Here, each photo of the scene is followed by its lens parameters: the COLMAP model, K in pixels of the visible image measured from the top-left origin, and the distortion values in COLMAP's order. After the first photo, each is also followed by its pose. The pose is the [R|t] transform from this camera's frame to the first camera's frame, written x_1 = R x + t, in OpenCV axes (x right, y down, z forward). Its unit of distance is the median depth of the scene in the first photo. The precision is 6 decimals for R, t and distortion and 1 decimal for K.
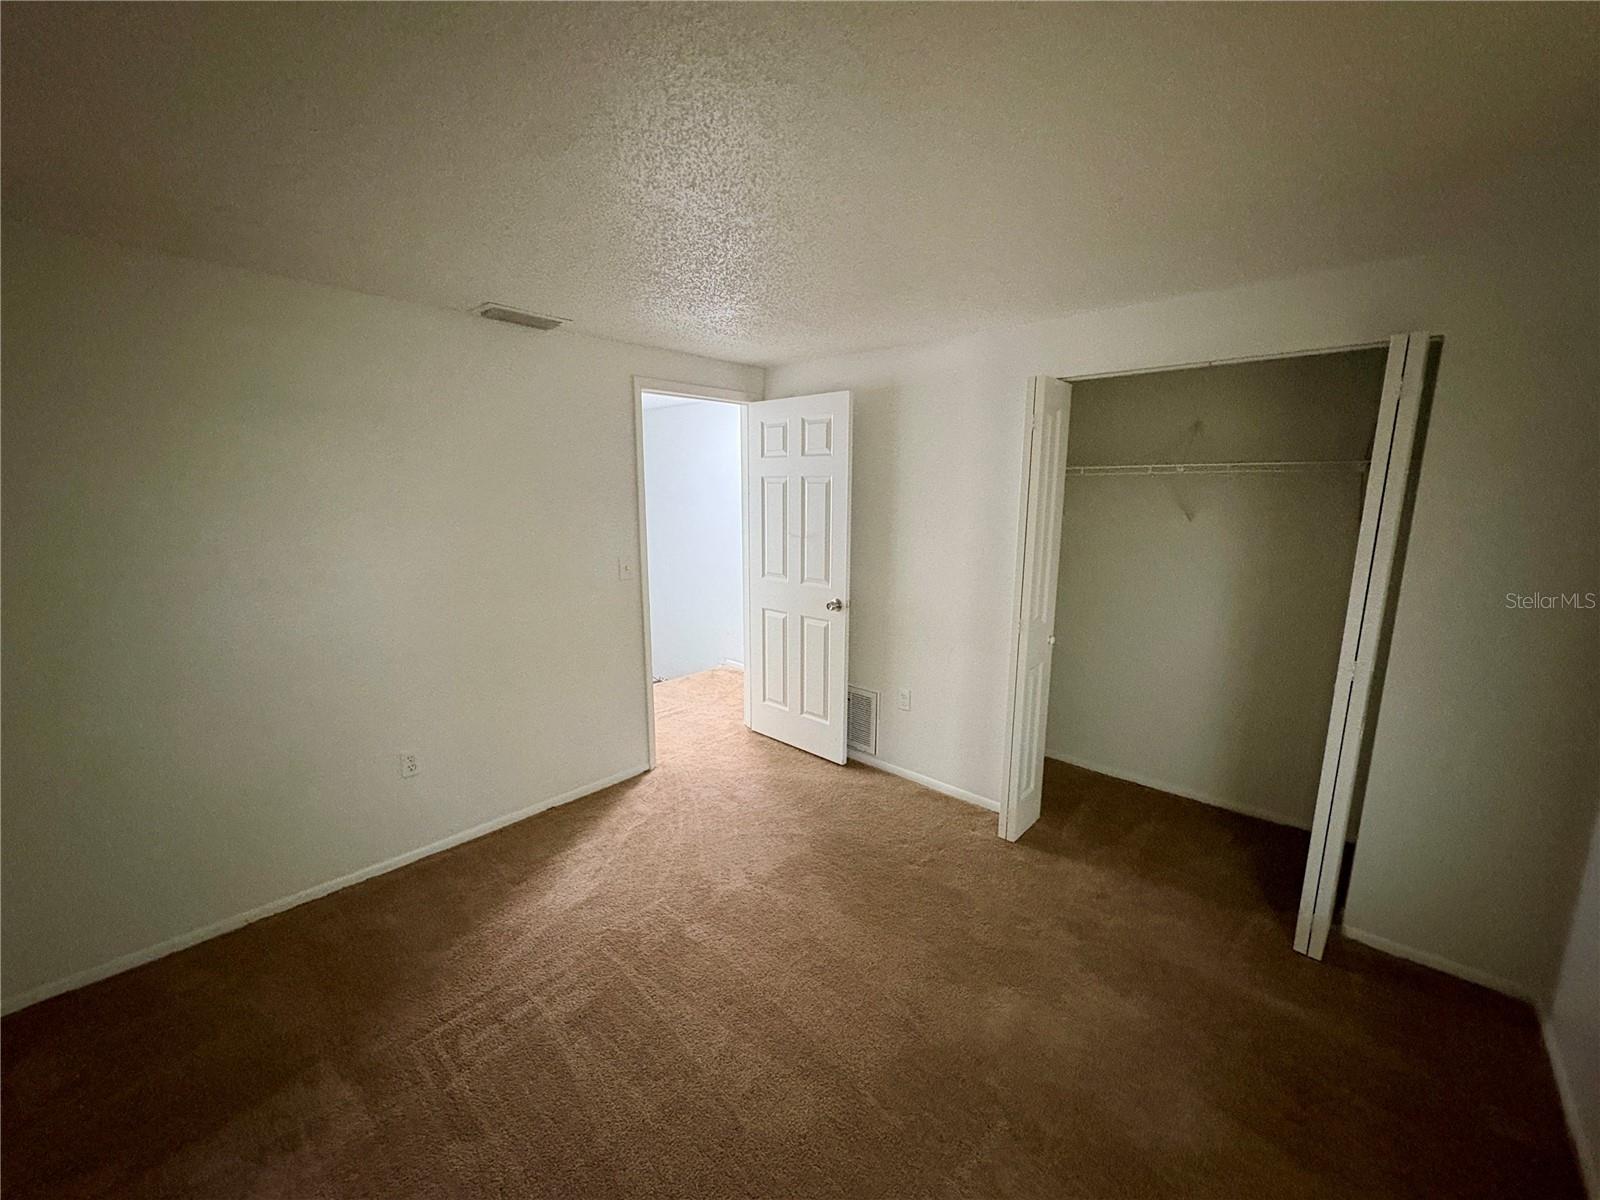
lens RADIAL K [[636.3, 0, 804.7], [0, 636.3, 597.9], [0, 0, 1]] dist [-0.000958, 0.000879]
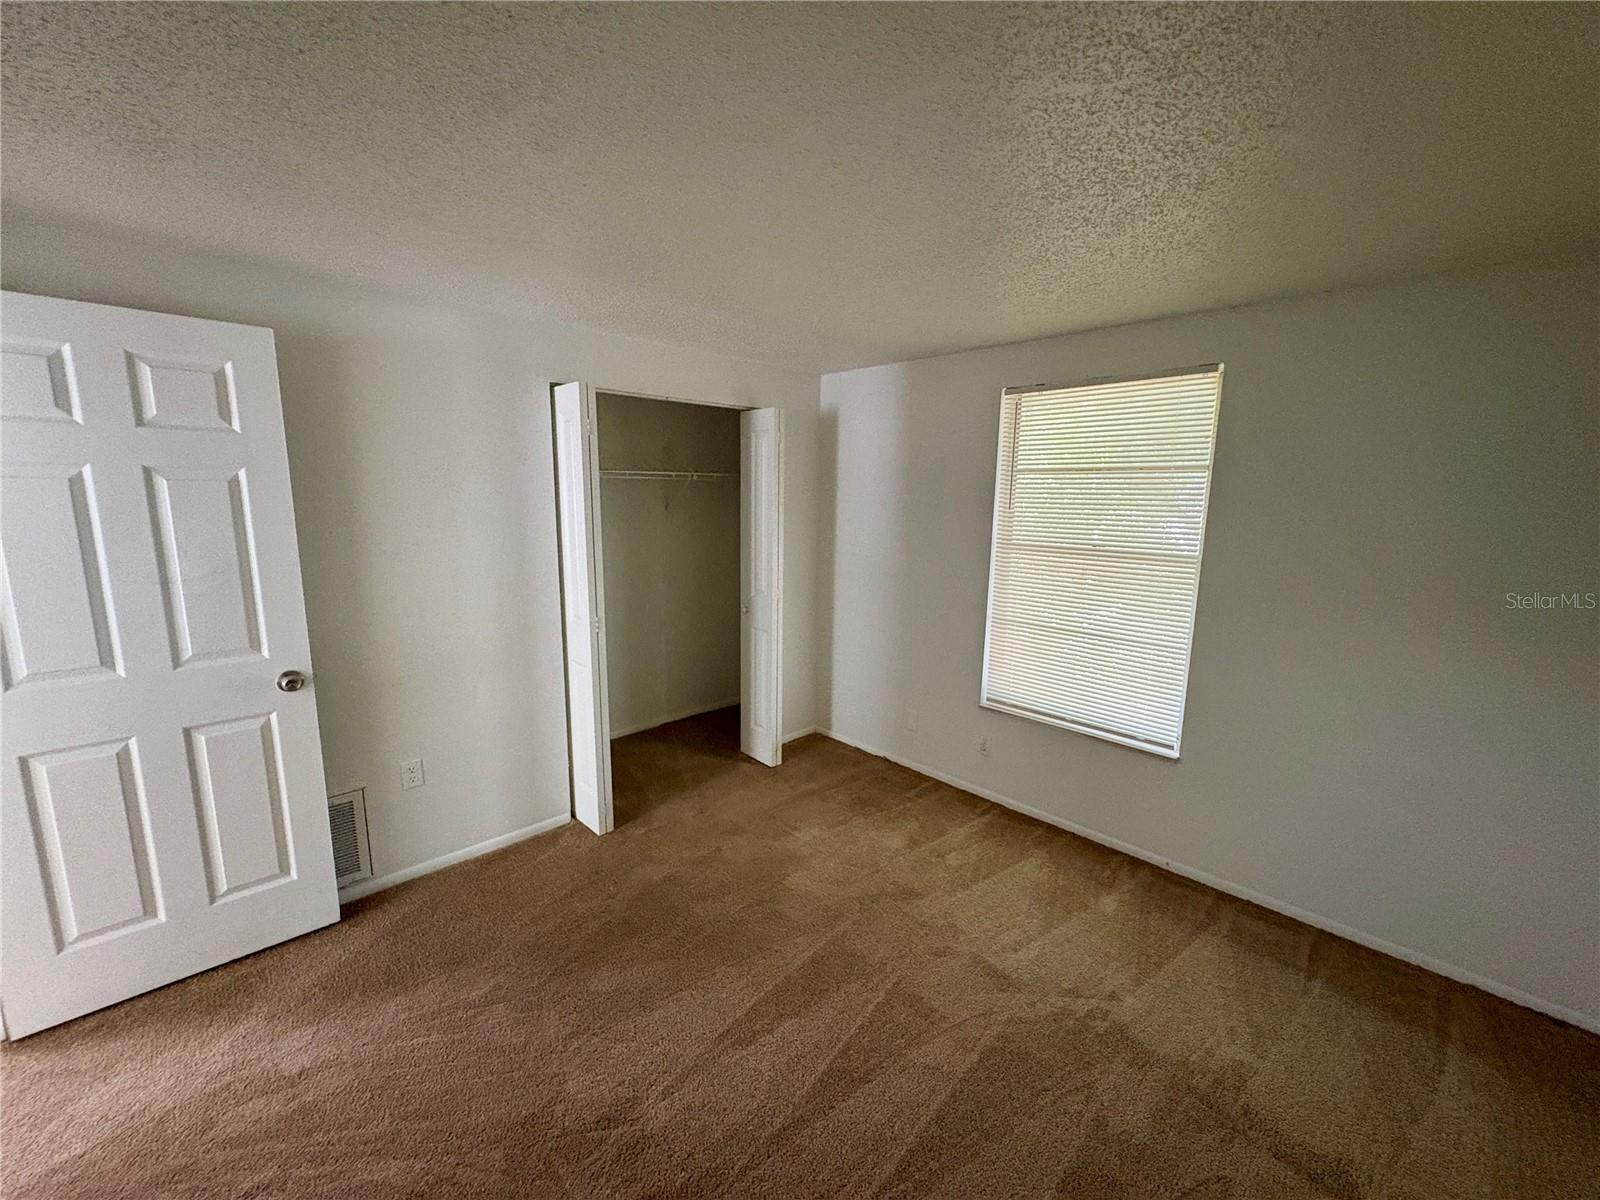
lens RADIAL K [[636.3, 0, 794.3], [0, 636.3, 603.0], [0, 0, 1]] dist [-0.000958, 0.000879]
pose [[0.073004, -0.177491, 0.981411, -0.497912], [0.162735, 0.972968, 0.163859, -0.083199], [-0.983965, 0.147748, 0.099914, 0.451131]]
